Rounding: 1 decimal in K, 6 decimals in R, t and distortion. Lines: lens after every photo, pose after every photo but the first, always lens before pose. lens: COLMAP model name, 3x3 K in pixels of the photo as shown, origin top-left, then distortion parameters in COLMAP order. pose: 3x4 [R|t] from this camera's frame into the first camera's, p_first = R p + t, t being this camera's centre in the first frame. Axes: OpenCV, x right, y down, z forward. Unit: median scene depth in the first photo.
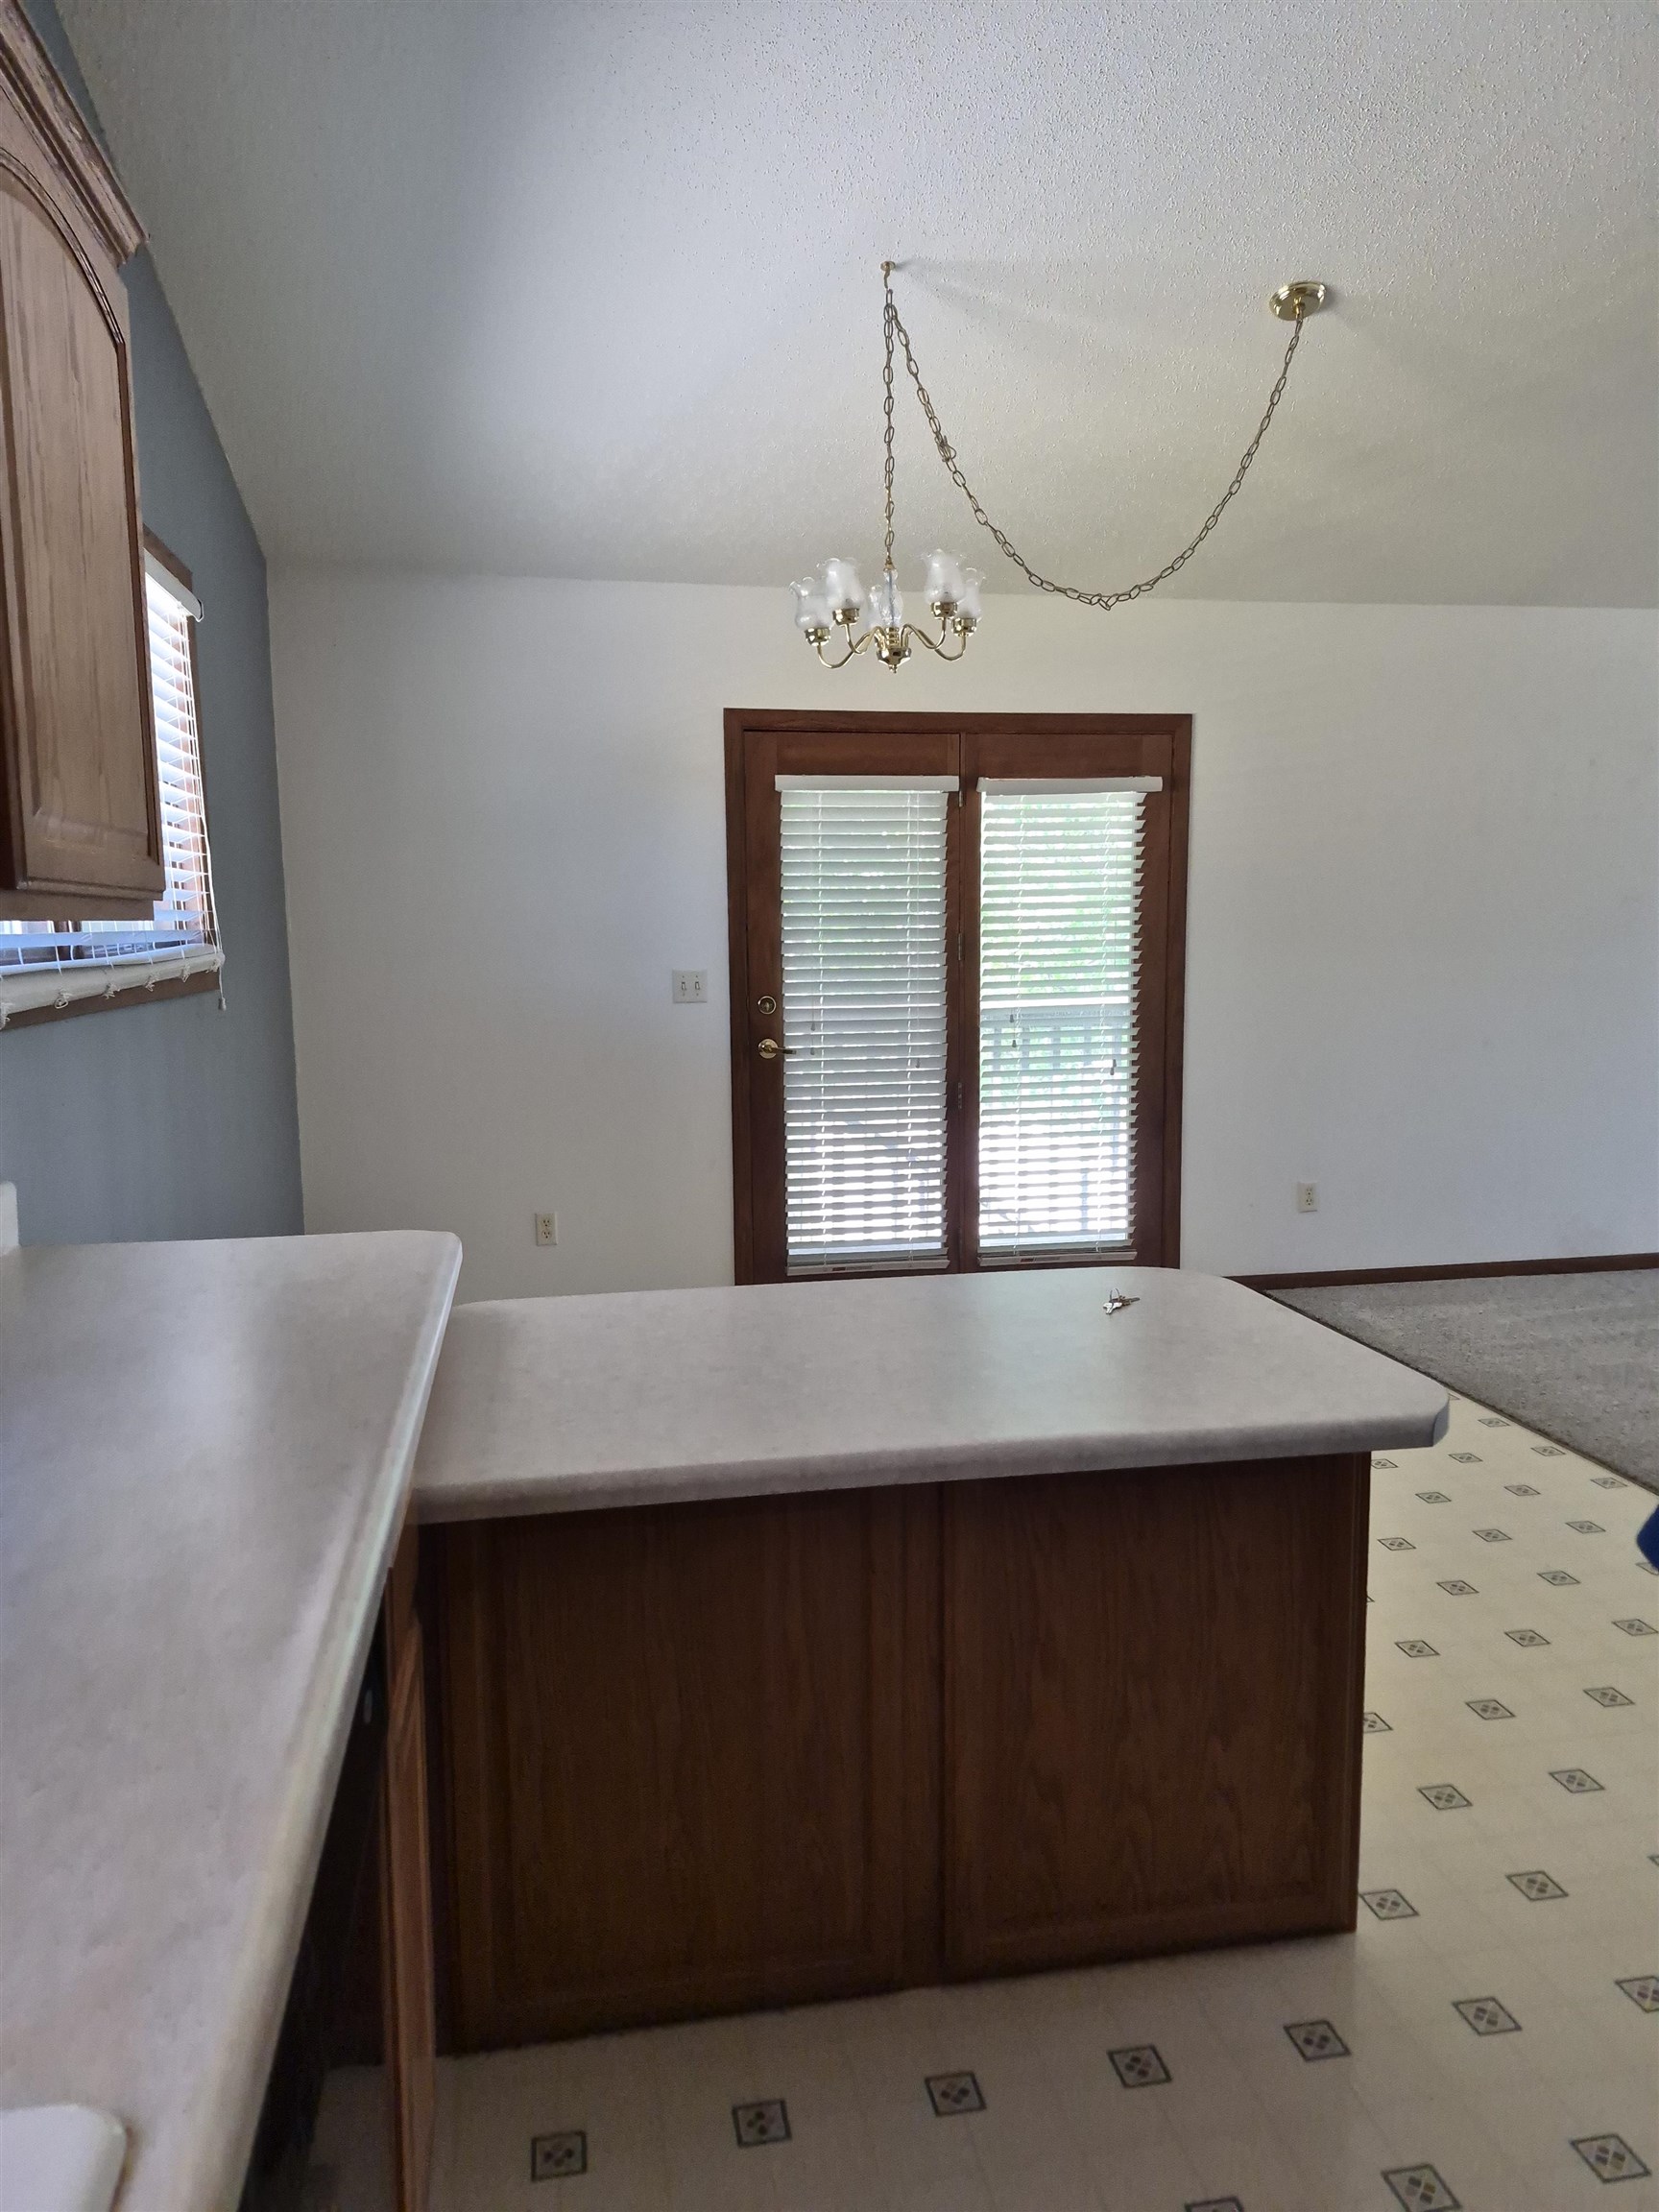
lens RADIAL K [[1537.0, 0, 835.6], [0, 1537.0, 1116.0], [0, 0, 1]] dist [0.091835, -0.087400]
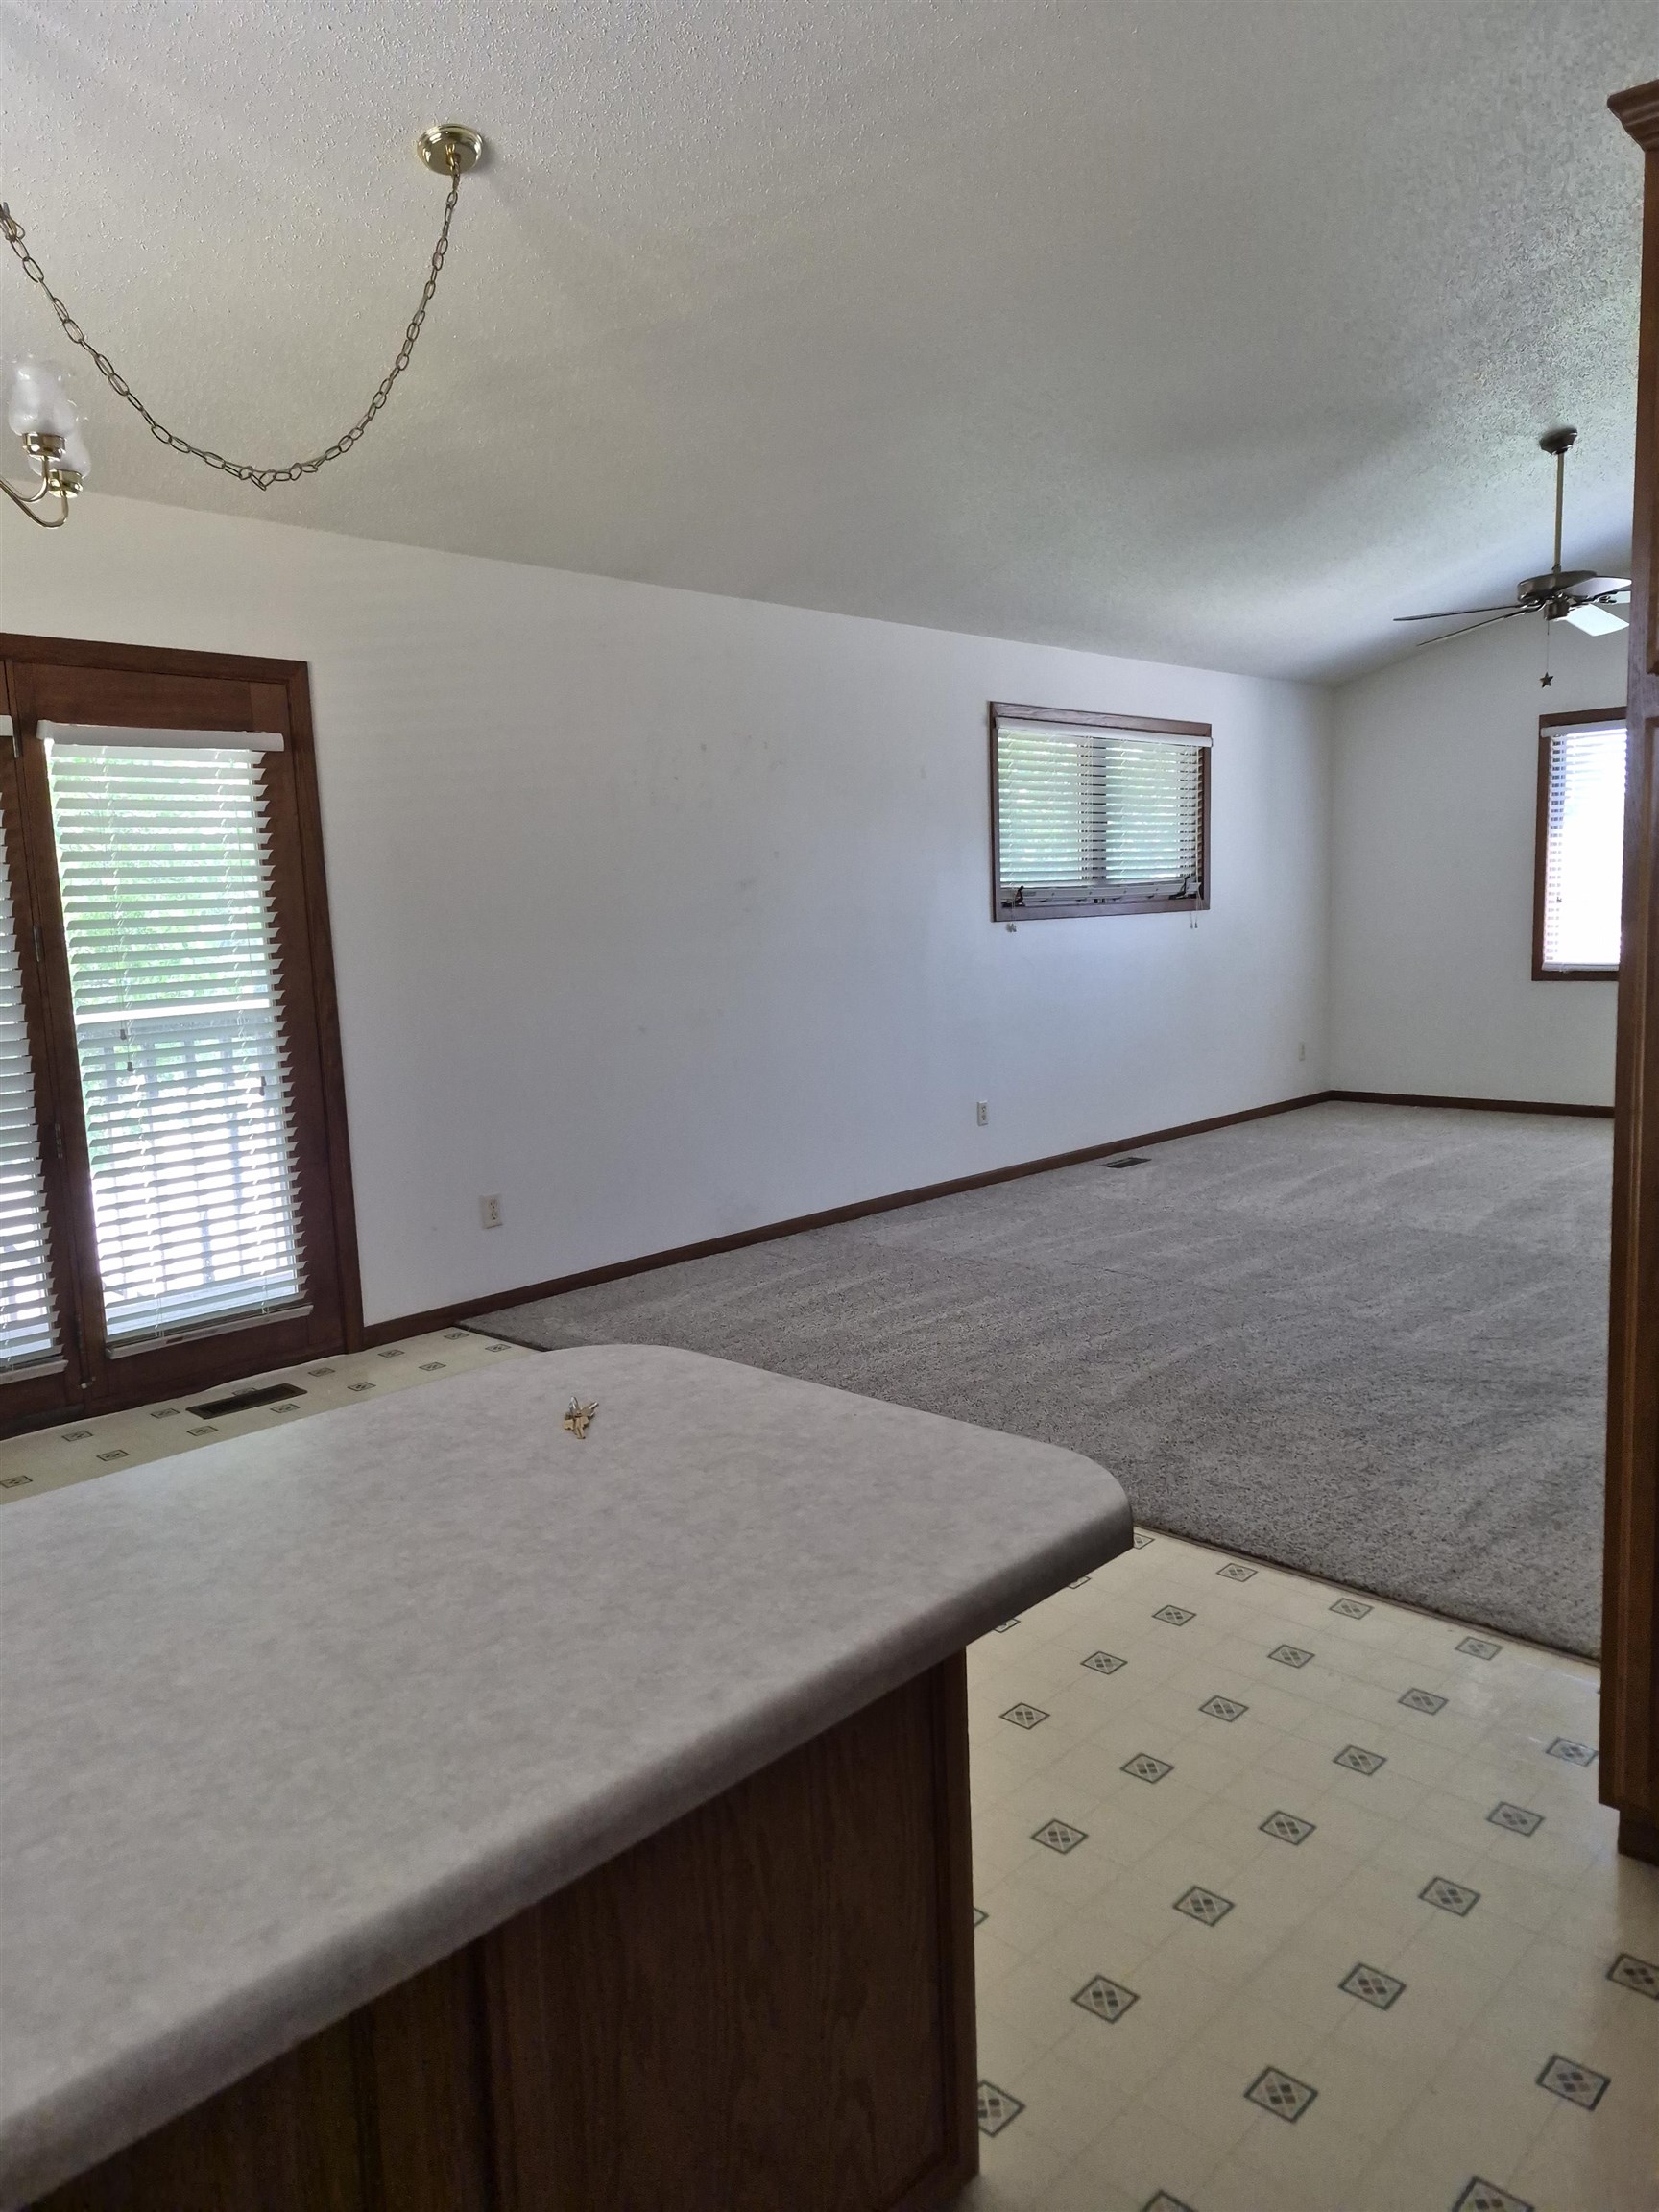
lens RADIAL K [[1537.0, 0, 818.7], [0, 1537.0, 1101.3], [0, 0, 1]] dist [0.091835, -0.087400]
pose [[0.817533, -0.094782, 0.568028, -0.047586], [0.101830, 0.994613, 0.019404, -0.009637], [-0.566807, 0.041979, 0.822780, 0.157833]]
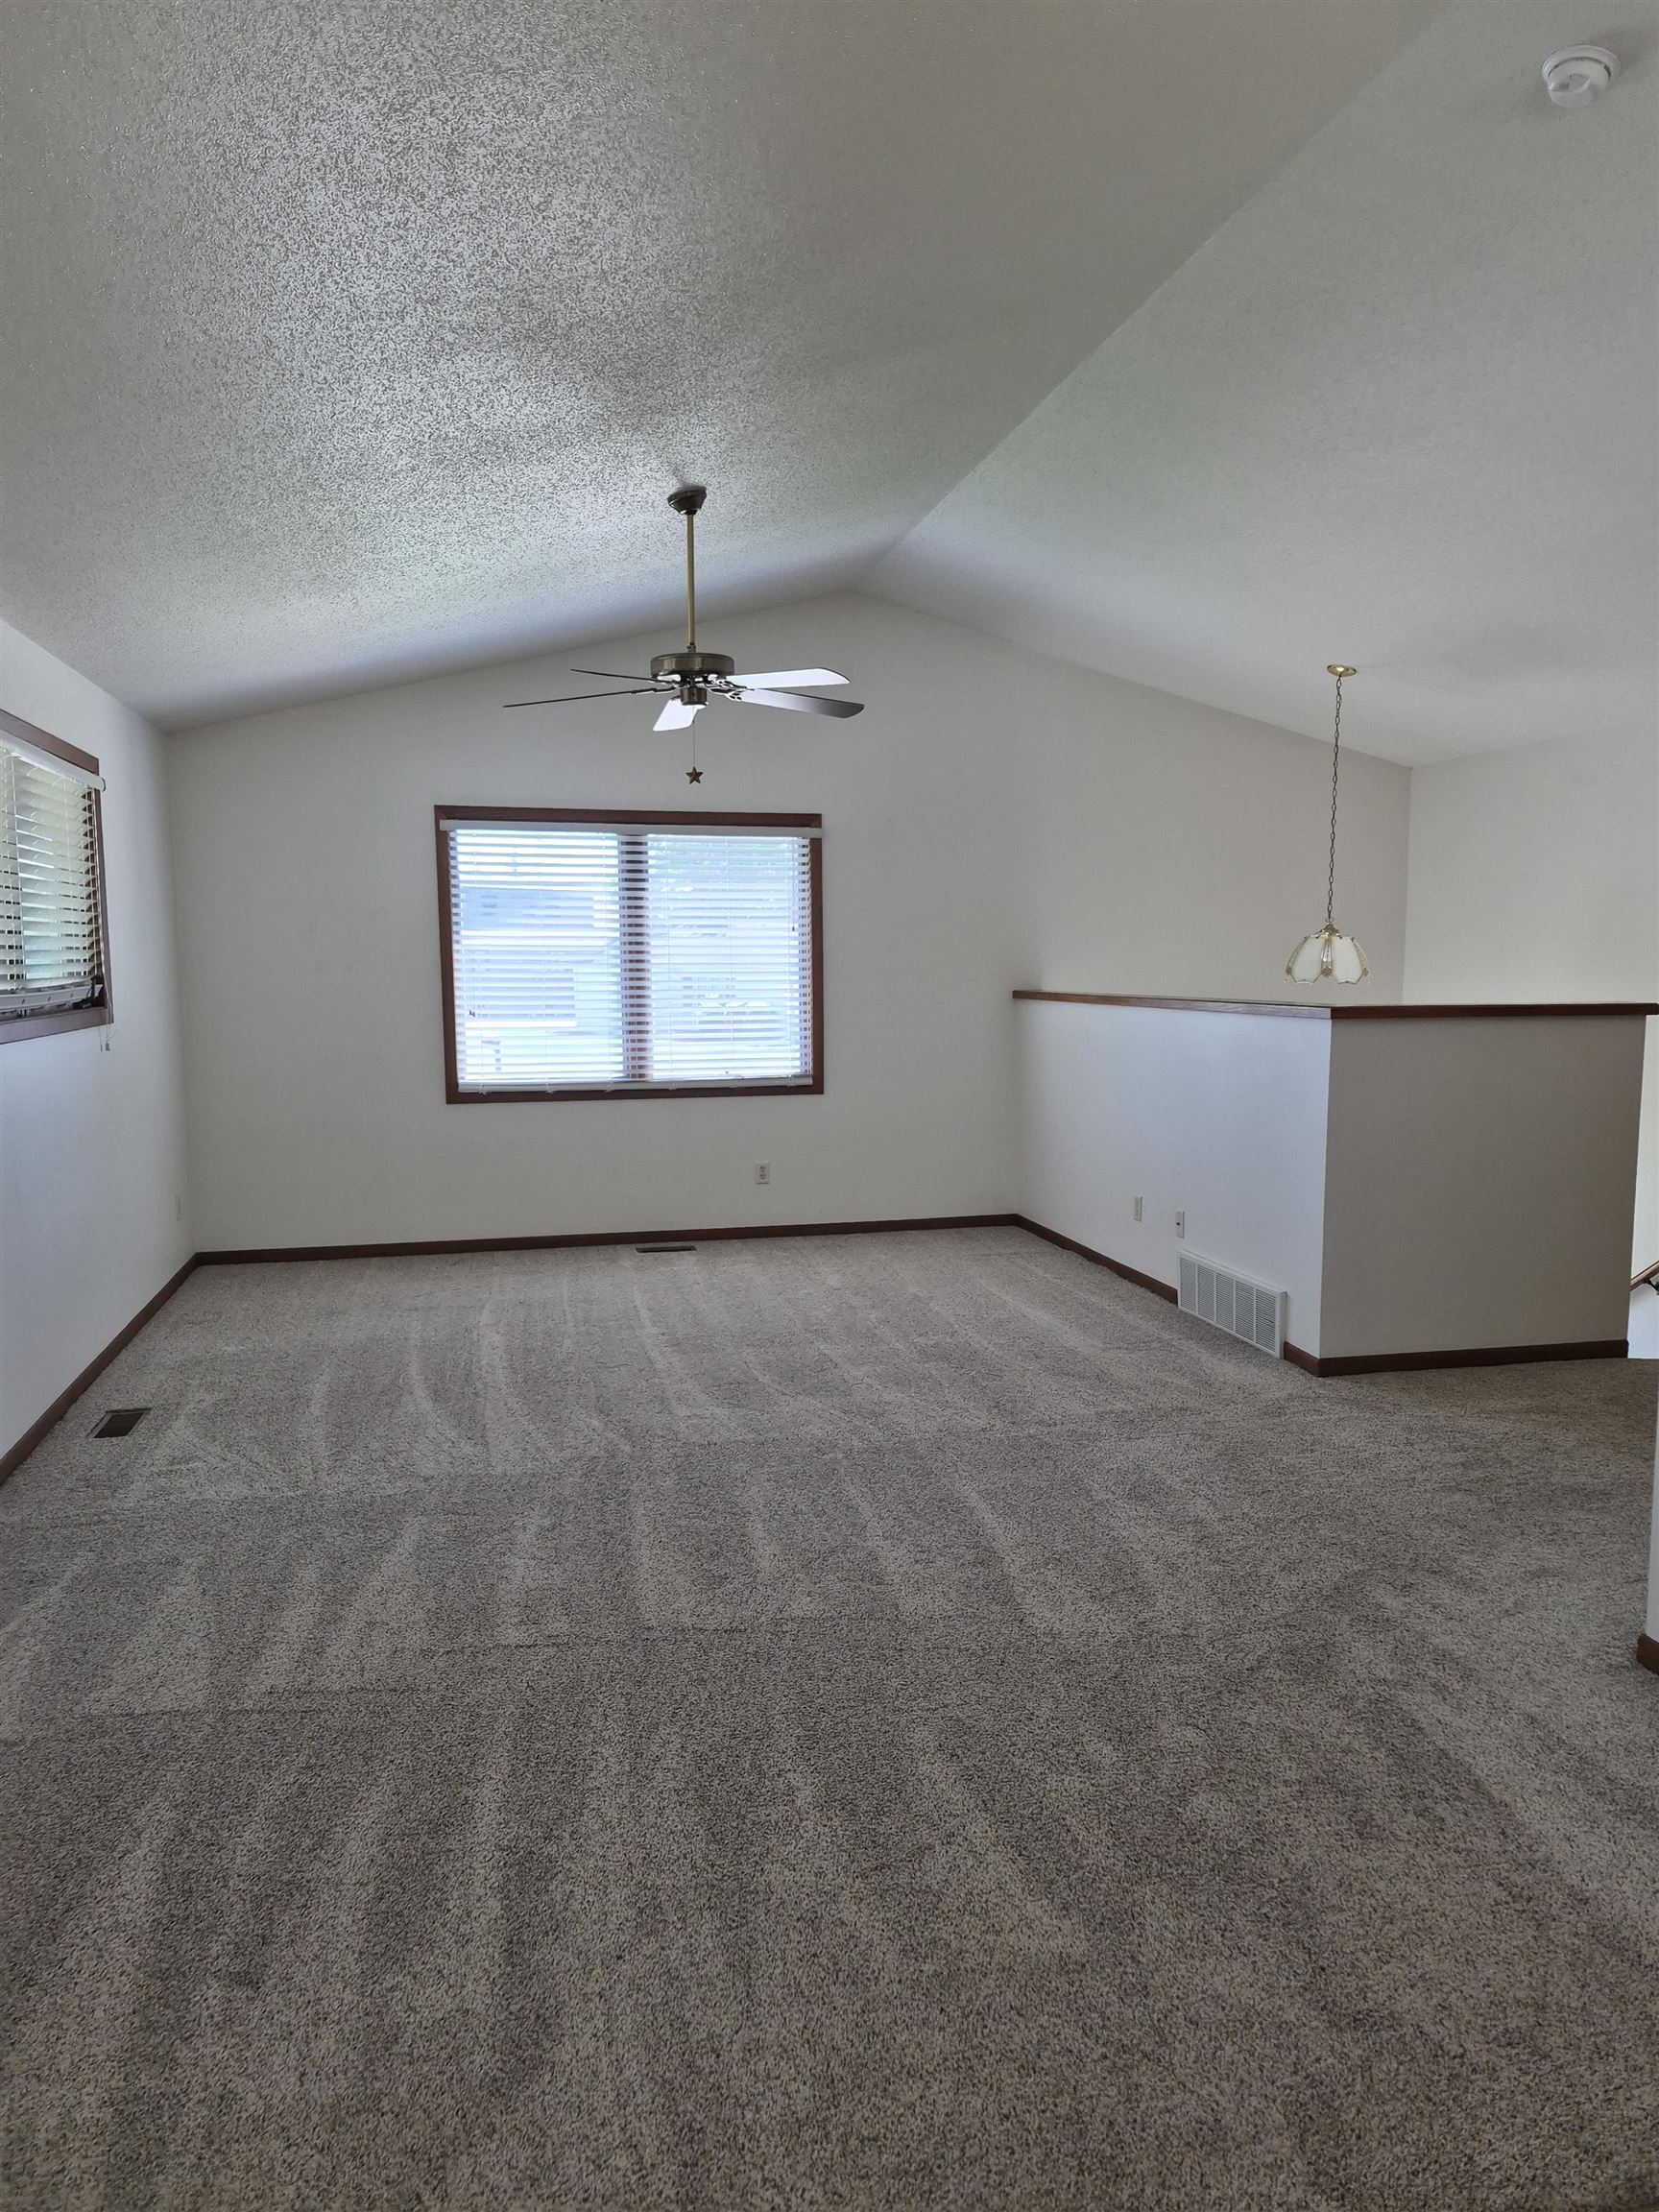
lens RADIAL K [[1537.0, 0, 846.3], [0, 1537.0, 1117.9], [0, 0, 1]] dist [0.091835, -0.087400]
pose [[-0.039221, -0.098283, 0.994385, 0.087985], [0.126176, 0.986698, 0.102500, -0.127787], [-0.991232, 0.129488, -0.026298, 0.823083]]
